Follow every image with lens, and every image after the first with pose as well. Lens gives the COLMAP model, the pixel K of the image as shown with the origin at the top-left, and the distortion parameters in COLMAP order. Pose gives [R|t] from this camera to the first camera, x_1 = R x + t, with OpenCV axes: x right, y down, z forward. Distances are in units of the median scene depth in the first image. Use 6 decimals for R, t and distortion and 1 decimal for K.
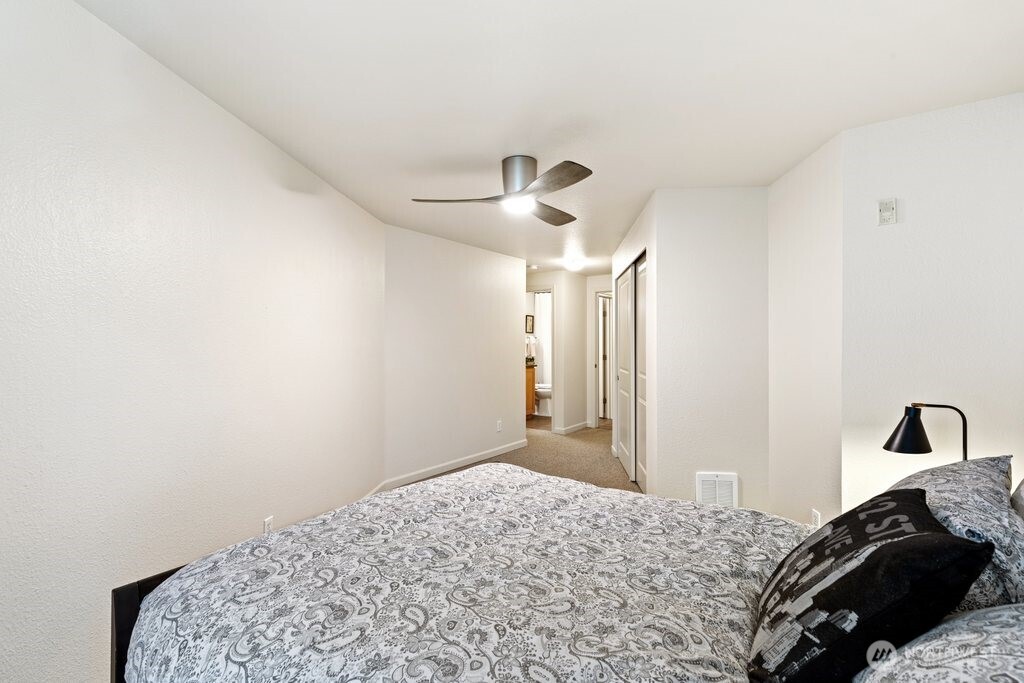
lens RADIAL K [[456.4, 0, 512.0], [0, 456.4, 342.1], [0, 0, 1]] dist [0.006404, -0.000916]
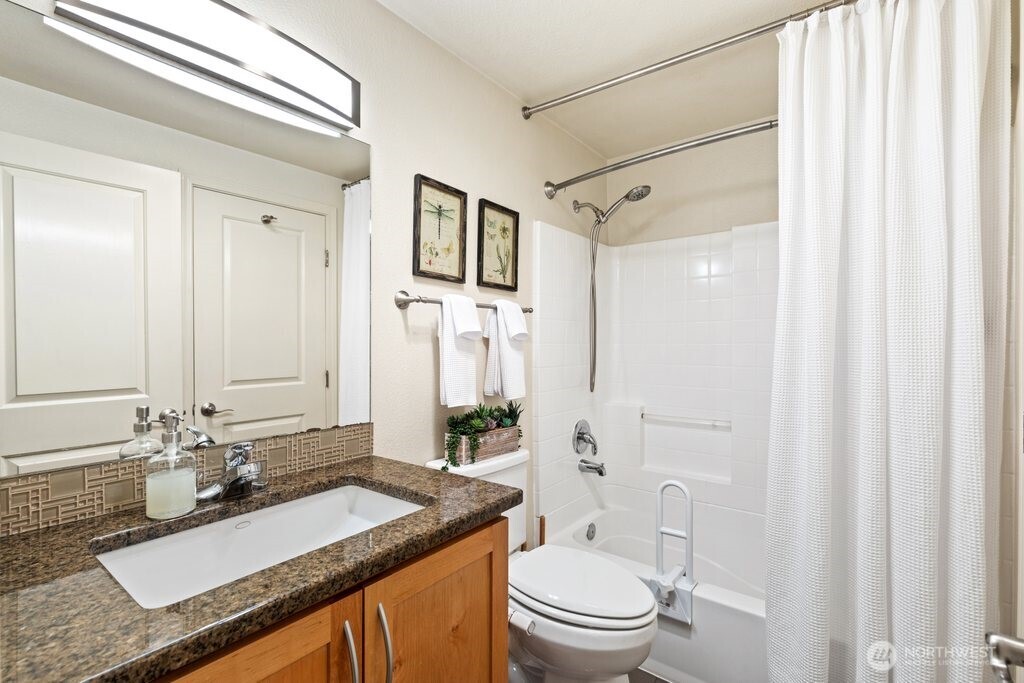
lens RADIAL K [[456.4, 0, 512.6], [0, 456.4, 343.0], [0, 0, 1]] dist [0.006404, -0.000916]
pose [[0.998527, 0.000819, 0.054252, 0.033954], [-0.001060, 0.999990, 0.004425, 0.003107], [-0.054248, -0.004476, 0.998517, 0.793659]]
